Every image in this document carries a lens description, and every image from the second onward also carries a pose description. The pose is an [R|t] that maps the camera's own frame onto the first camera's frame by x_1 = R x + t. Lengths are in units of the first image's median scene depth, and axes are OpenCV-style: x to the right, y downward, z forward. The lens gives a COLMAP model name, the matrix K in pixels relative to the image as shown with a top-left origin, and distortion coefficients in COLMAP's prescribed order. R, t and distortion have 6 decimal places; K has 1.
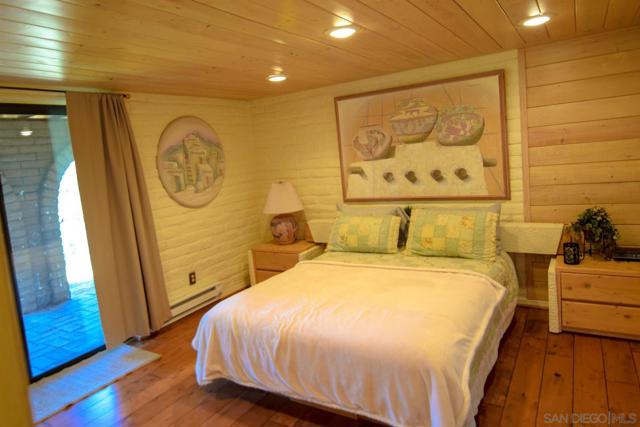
lens RADIAL K [[417.3, 0, 329.2], [0, 417.3, 179.7], [0, 0, 1]] dist [0.003223, -0.009163]
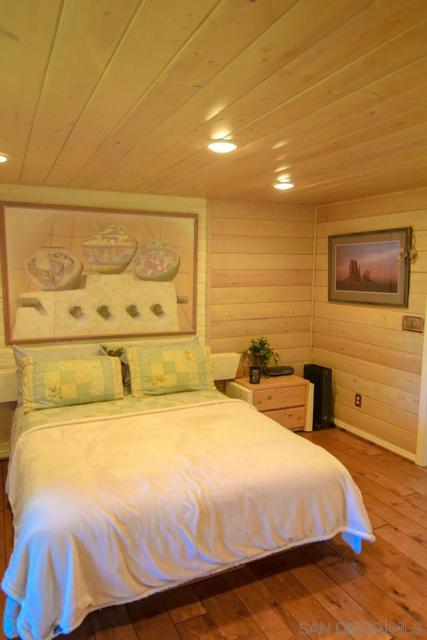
lens RADIAL K [[444.0, 0, 213.0], [0, 444.0, 322.3], [0, 0, 1]] dist [0.021423, -0.004235]
pose [[0.552907, -0.000766, 0.833243, -0.508805], [-0.000548, 0.999999, 0.001283, 0.014765], [-0.833243, -0.001167, 0.552906, 0.316344]]
